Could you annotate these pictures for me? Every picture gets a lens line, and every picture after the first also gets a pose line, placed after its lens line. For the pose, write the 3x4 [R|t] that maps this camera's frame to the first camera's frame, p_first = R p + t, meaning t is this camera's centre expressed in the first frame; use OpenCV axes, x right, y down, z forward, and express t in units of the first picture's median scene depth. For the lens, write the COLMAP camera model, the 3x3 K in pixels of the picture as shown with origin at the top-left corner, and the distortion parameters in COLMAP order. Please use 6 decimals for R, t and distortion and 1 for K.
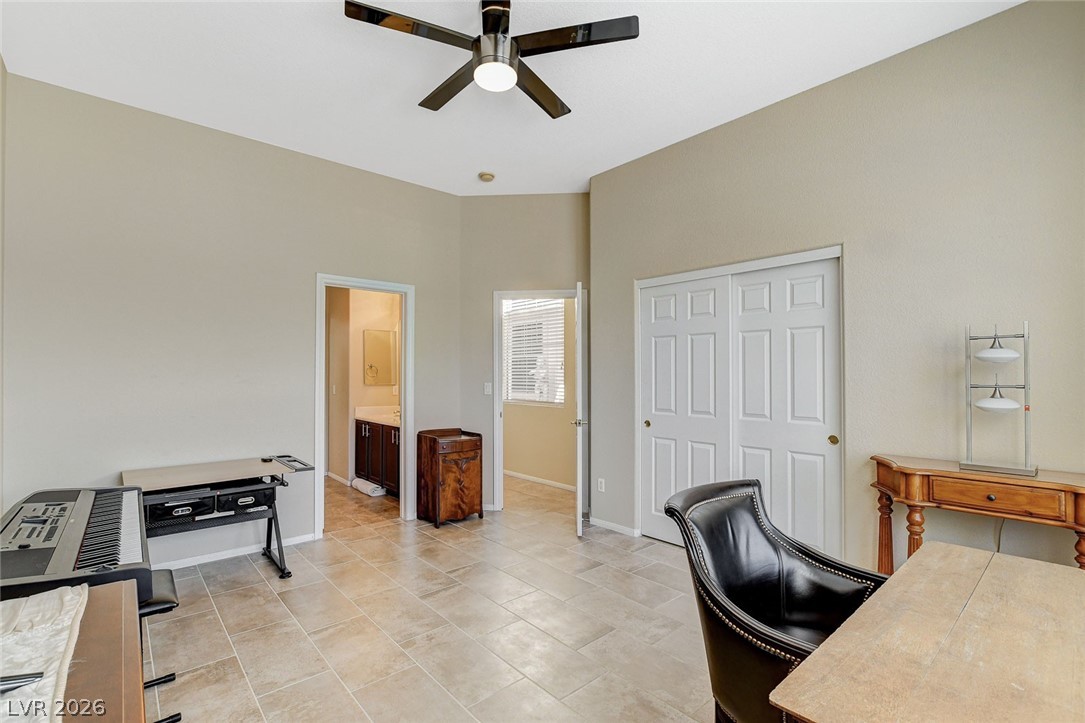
lens RADIAL K [[491.7, 0, 541.4], [0, 491.7, 368.1], [0, 0, 1]] dist [-0.018899, 0.000893]
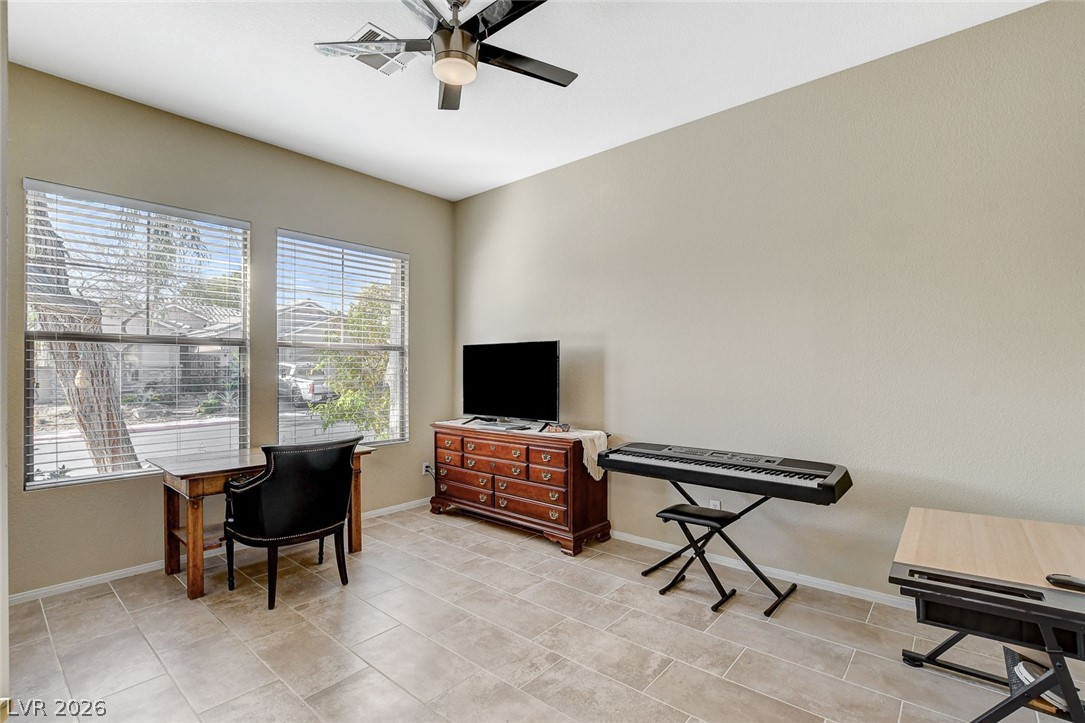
lens RADIAL K [[501.4, 0, 545.9], [0, 501.4, 368.7], [0, 0, 1]] dist [-0.019938, 0.000764]
pose [[-0.989360, 0.002738, -0.145461, -0.100017], [0.004636, 0.999909, -0.012707, 0.017759], [0.145413, -0.013246, -0.989282, 1.598024]]
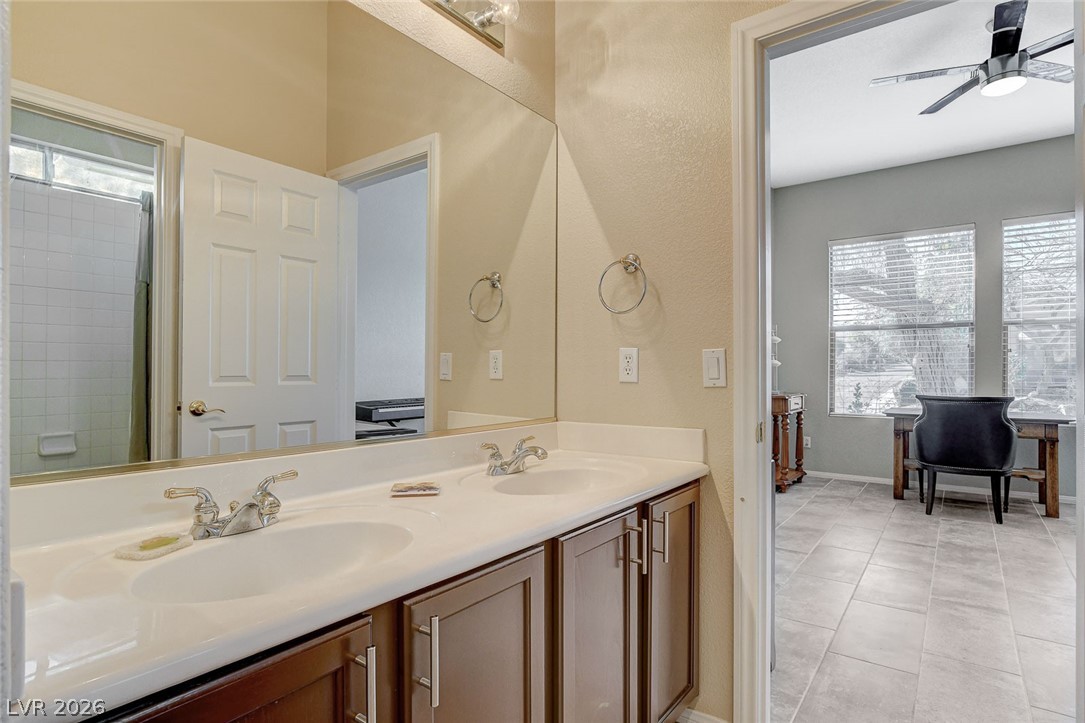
lens RADIAL K [[562.7, 0, 543.0], [0, 562.7, 363.7], [0, 0, 1]] dist [0.000467, 0.000075]
pose [[-0.201251, 0.008001, 0.979507, -0.971235], [-0.008810, 0.999911, -0.009977, 0.084867], [-0.979500, -0.010637, -0.201163, 1.881520]]
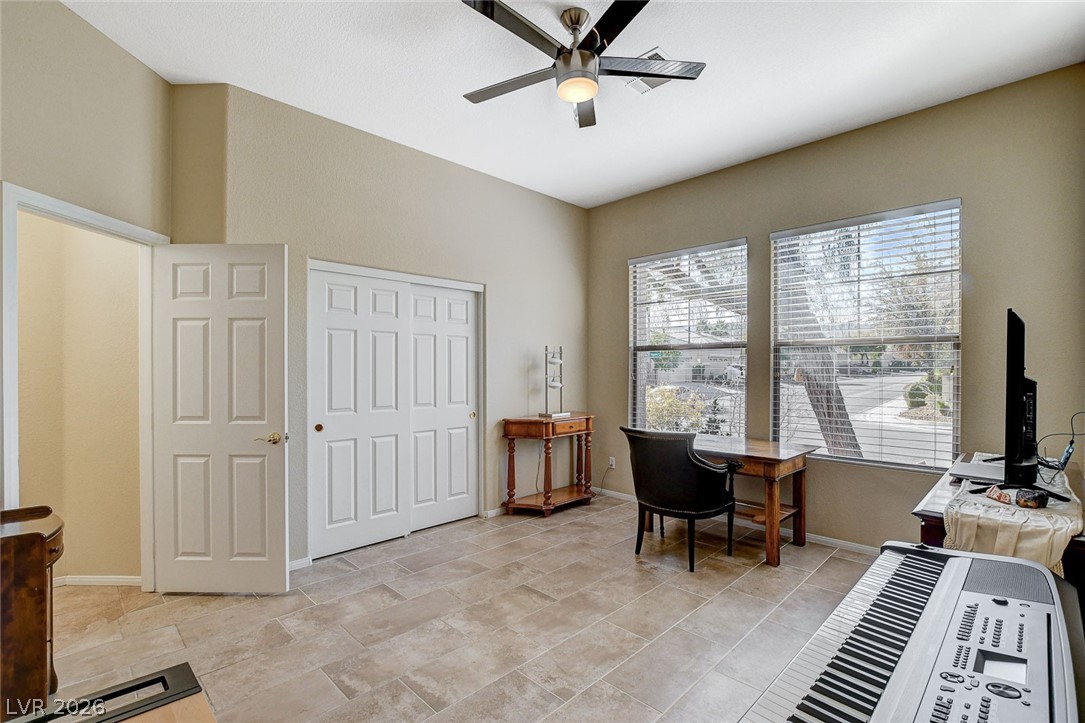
lens RADIAL K [[491.7, 0, 541.4], [0, 491.7, 368.1], [0, 0, 1]] dist [-0.018899, 0.000893]
pose [[-0.059937, 0.001776, 0.998201, -0.906693], [-0.009468, 0.999952, -0.002348, 0.007330], [-0.998157, -0.009592, -0.059917, 0.896830]]
